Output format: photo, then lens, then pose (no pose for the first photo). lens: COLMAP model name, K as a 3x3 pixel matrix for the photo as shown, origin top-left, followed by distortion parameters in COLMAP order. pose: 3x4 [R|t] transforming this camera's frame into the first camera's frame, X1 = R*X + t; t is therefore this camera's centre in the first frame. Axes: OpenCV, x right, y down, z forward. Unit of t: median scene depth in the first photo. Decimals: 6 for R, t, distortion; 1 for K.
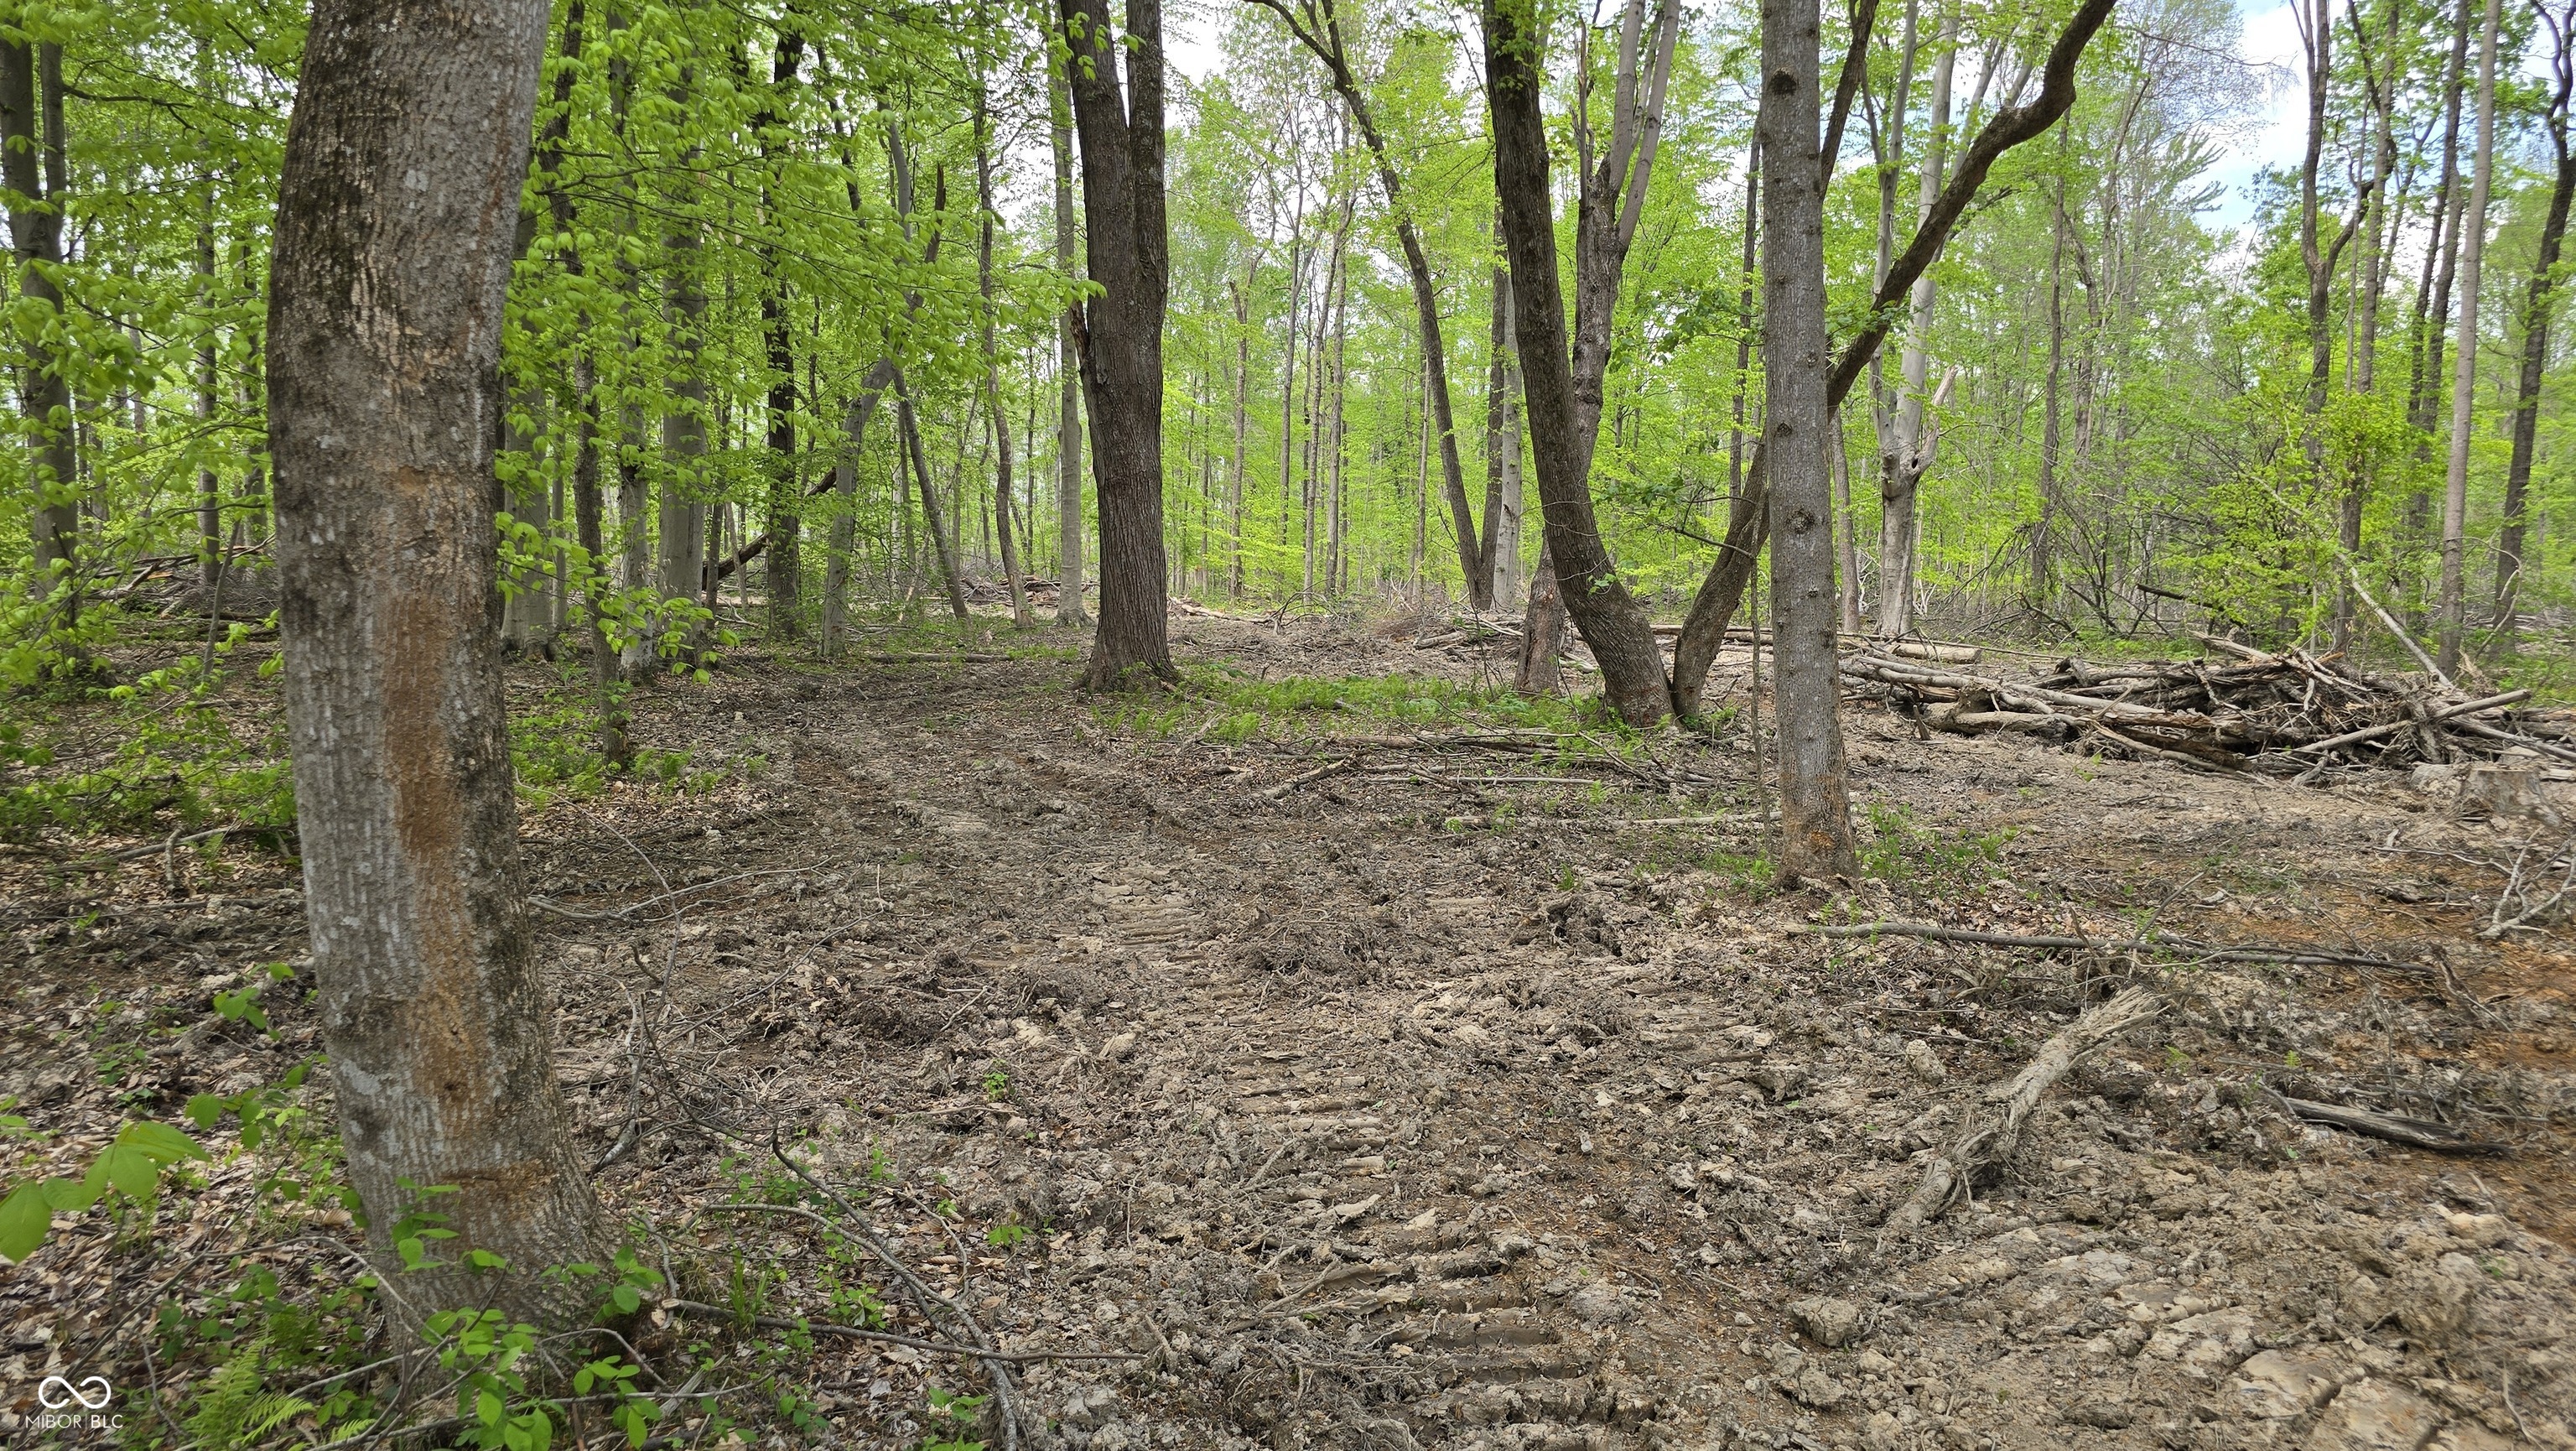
lens RADIAL K [[1779.7, 0, 1283.4], [0, 1779.7, 726.3], [0, 0, 1]] dist [0.044366, -0.034453]
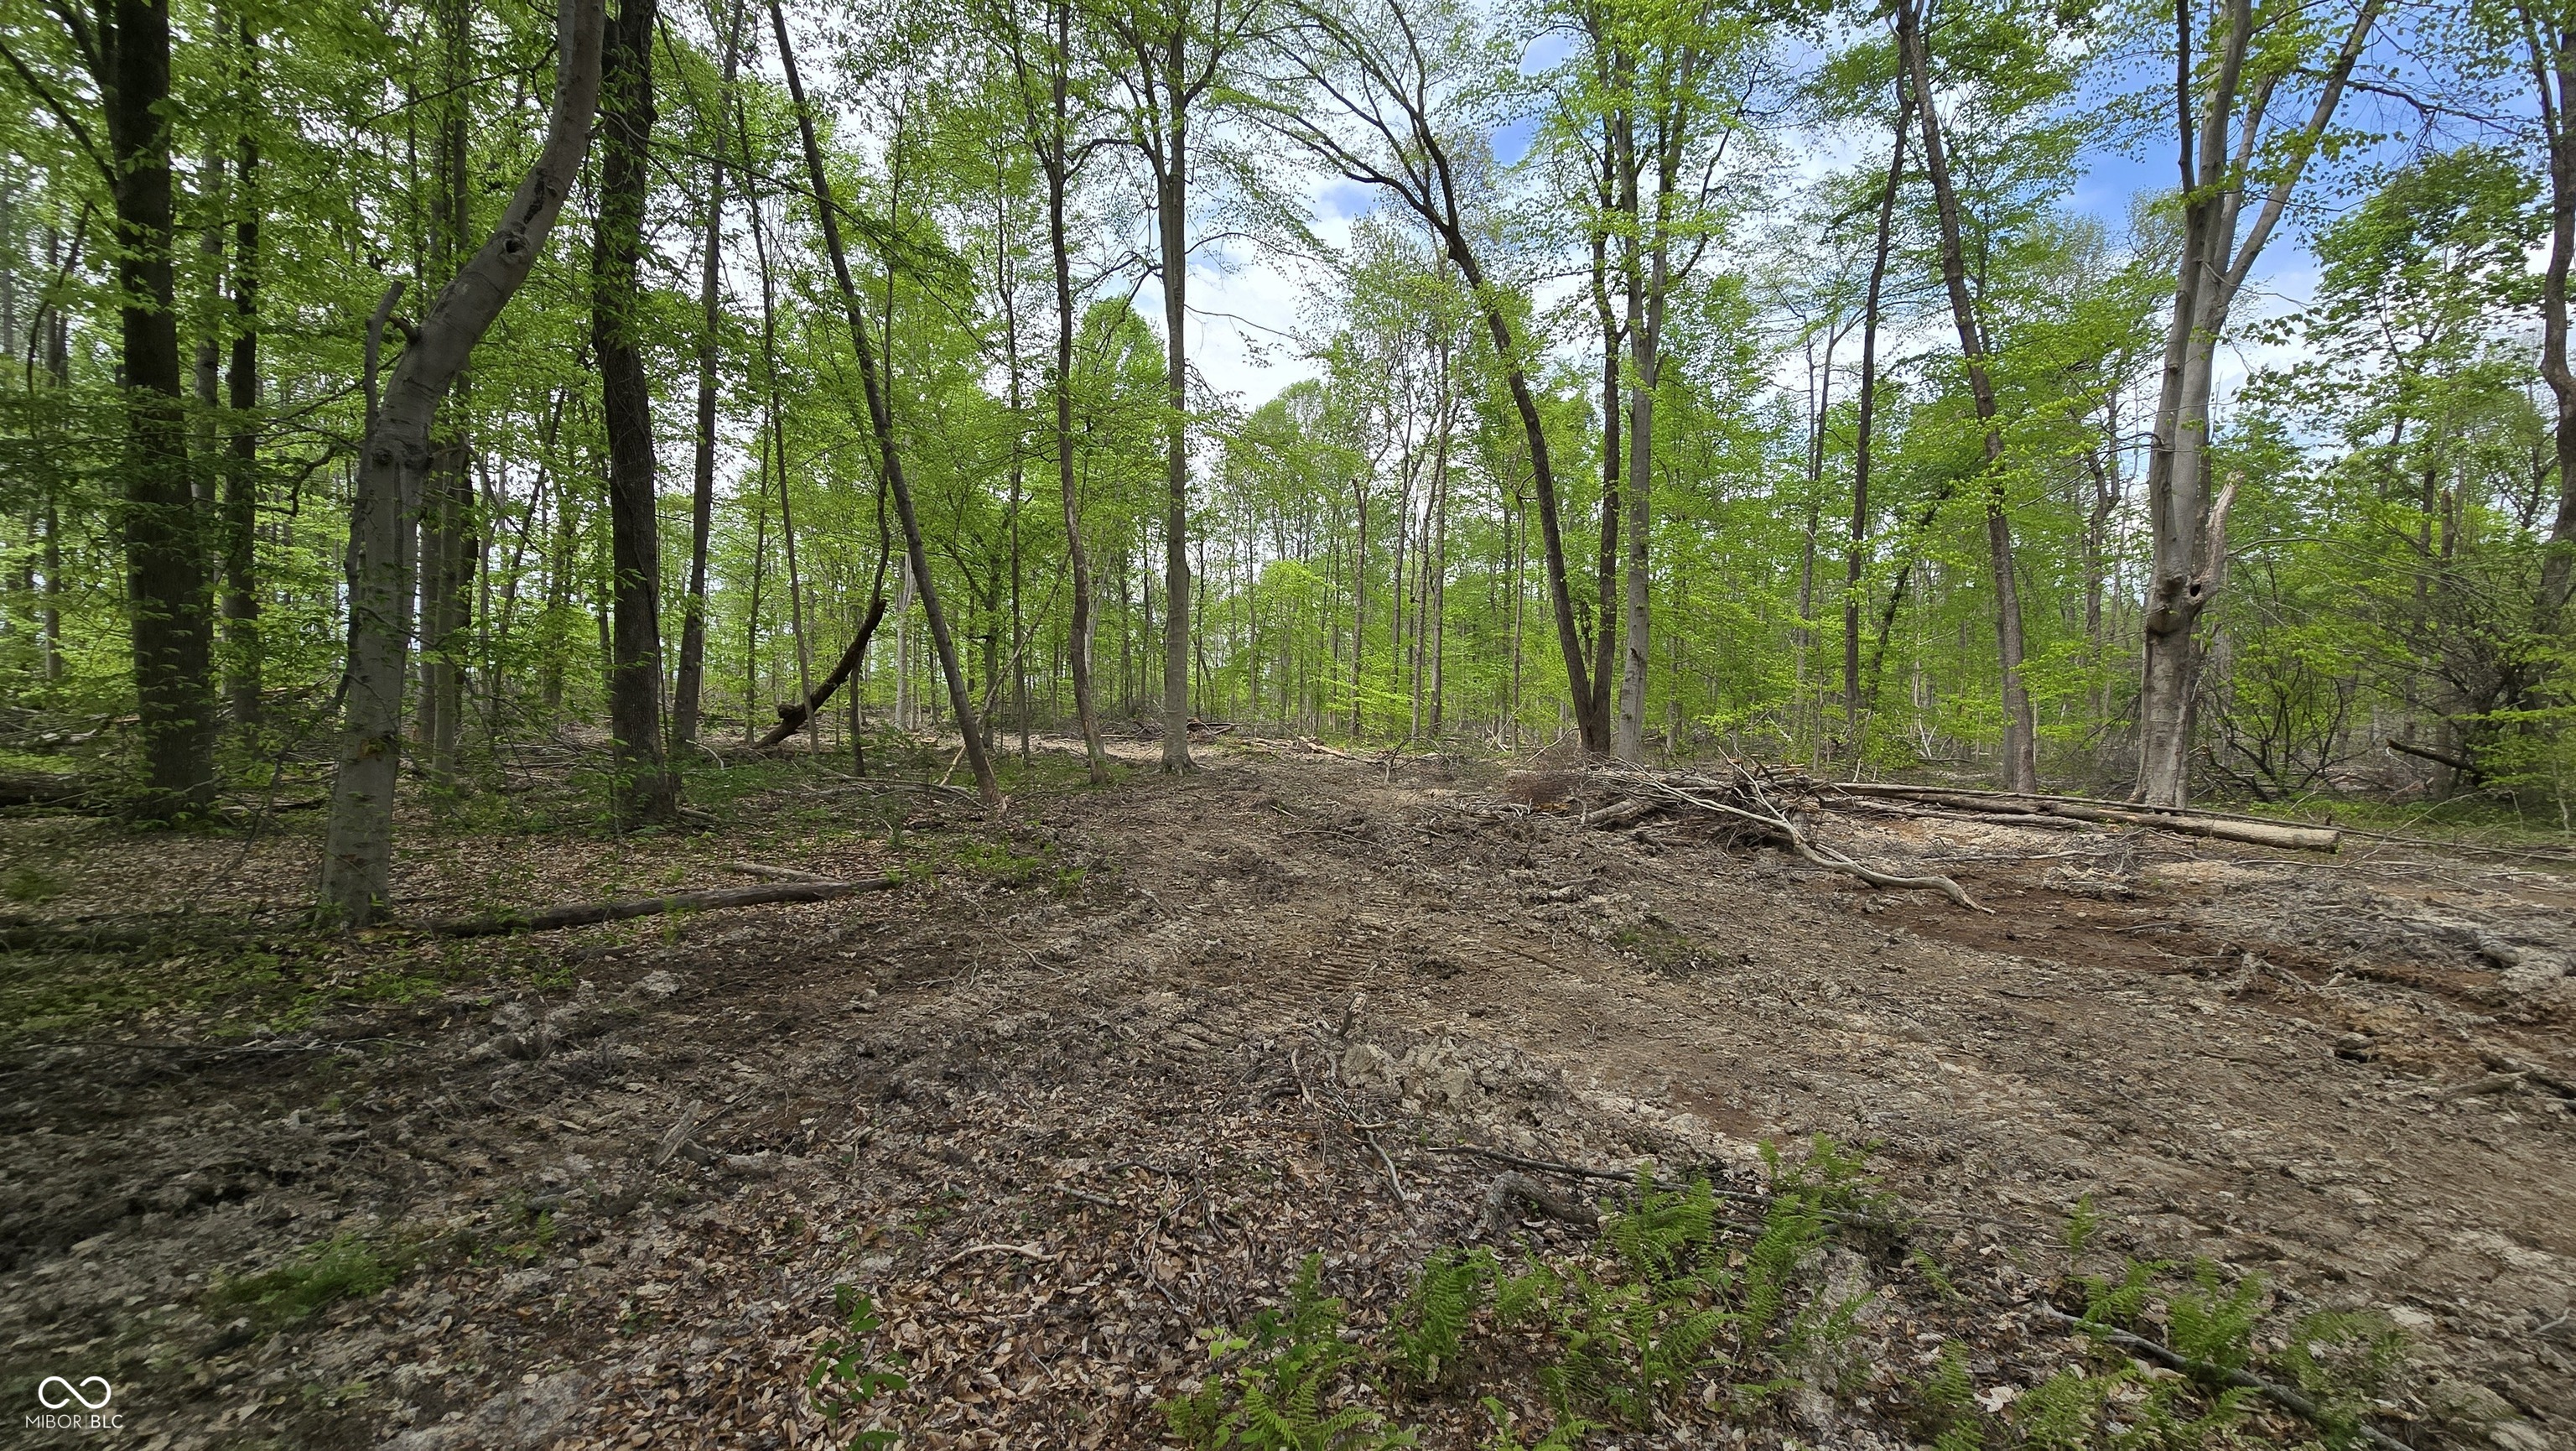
lens RADIAL K [[983.7, 0, 1286.7], [0, 983.7, 710.7], [0, 0, 1]] dist [-0.000473, -0.000006]
pose [[0.994257, 0.005236, -0.106888, -0.001577], [-0.014620, 0.996083, -0.087201, -0.029154], [0.106013, 0.088262, 0.990440, 0.311336]]
